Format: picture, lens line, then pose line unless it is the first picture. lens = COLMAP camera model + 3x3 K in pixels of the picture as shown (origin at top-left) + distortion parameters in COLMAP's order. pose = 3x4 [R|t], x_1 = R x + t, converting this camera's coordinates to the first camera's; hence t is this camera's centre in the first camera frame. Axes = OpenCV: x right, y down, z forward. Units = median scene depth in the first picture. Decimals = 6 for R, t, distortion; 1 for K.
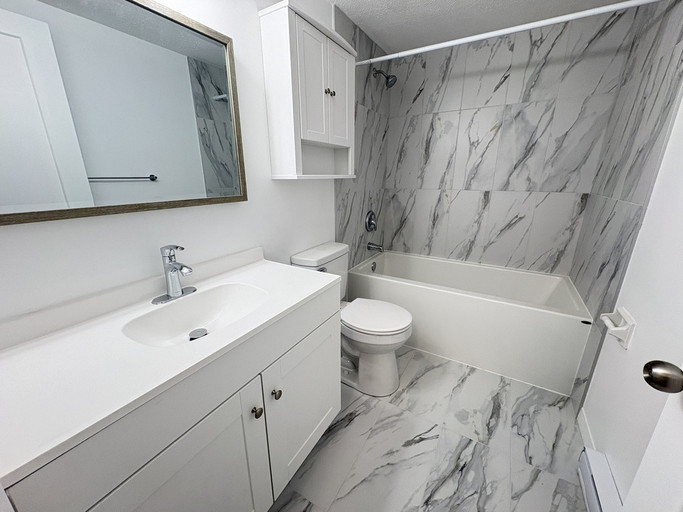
lens RADIAL K [[271.6, 0, 341.7], [0, 271.6, 256.6], [0, 0, 1]] dist [0.001315, -0.000001]
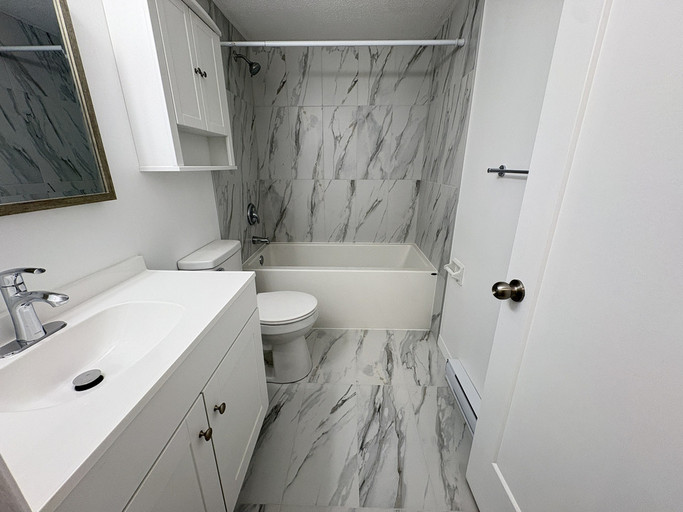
lens RADIAL K [[271.6, 0, 339.8], [0, 271.6, 256.8], [0, 0, 1]] dist [0.001315, -0.000001]
pose [[0.874830, -0.153488, 0.459471, -0.134386], [0.138200, 0.988138, 0.066960, -0.002714], [-0.464298, 0.004920, 0.885665, -0.001129]]
